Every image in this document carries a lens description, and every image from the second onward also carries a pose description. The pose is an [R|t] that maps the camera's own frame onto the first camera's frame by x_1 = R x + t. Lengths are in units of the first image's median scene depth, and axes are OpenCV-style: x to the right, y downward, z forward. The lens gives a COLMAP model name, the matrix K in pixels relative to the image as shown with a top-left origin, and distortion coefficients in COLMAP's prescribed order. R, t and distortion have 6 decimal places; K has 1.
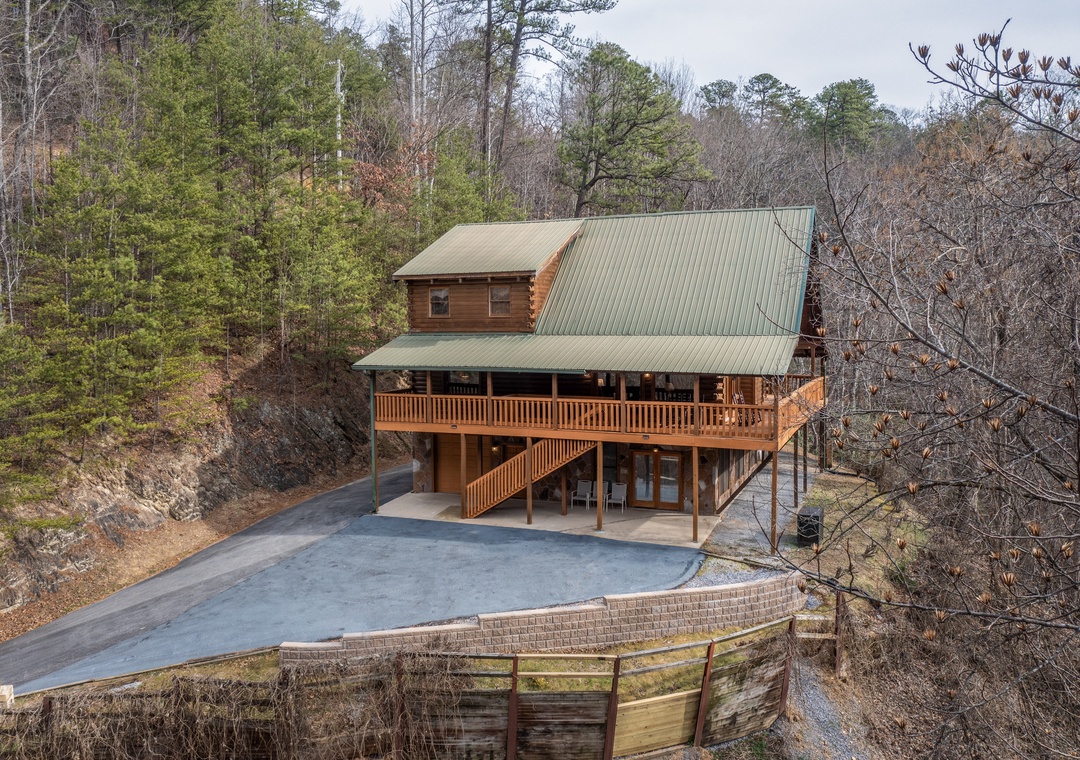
lens RADIAL K [[915.4, 0, 540.0], [0, 915.4, 380.0], [0, 0, 1]] dist [0.004602, 0.006459]
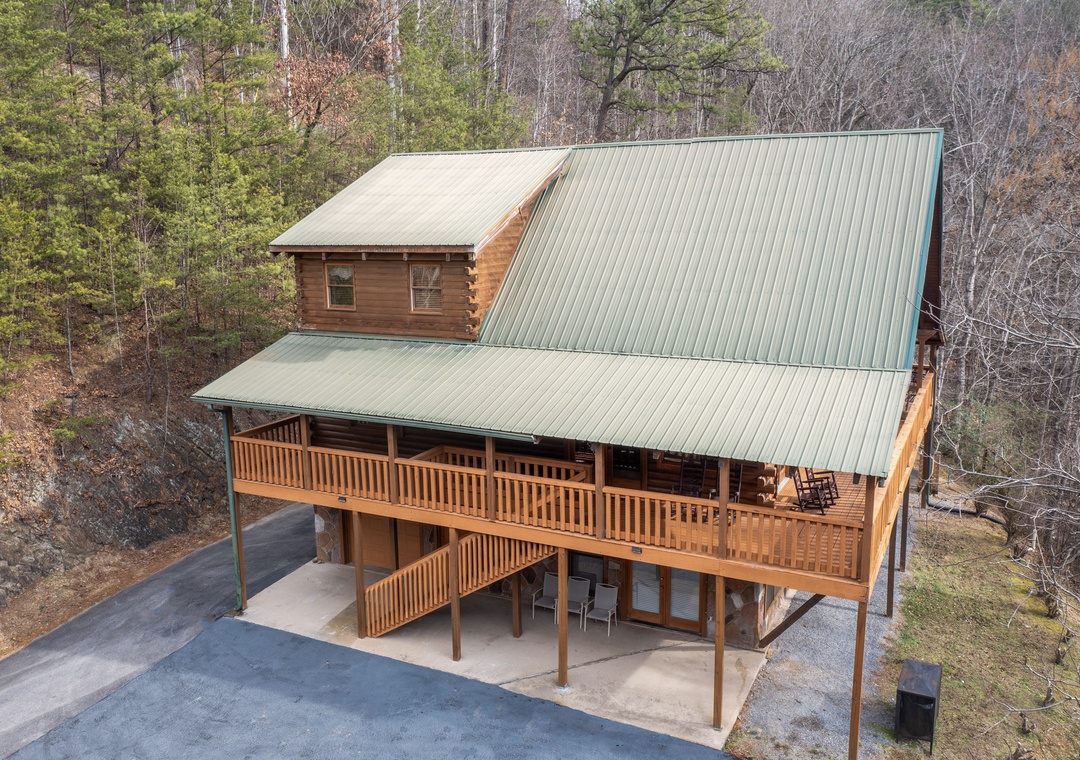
lens RADIAL K [[915.4, 0, 540.0], [0, 915.4, 380.0], [0, 0, 1]] dist [0.004602, 0.006459]
pose [[0.997124, 0.007085, -0.075454, 0.081500], [0.002199, 0.992496, 0.122257, -0.098137], [0.075754, -0.122071, 0.989626, 0.357768]]
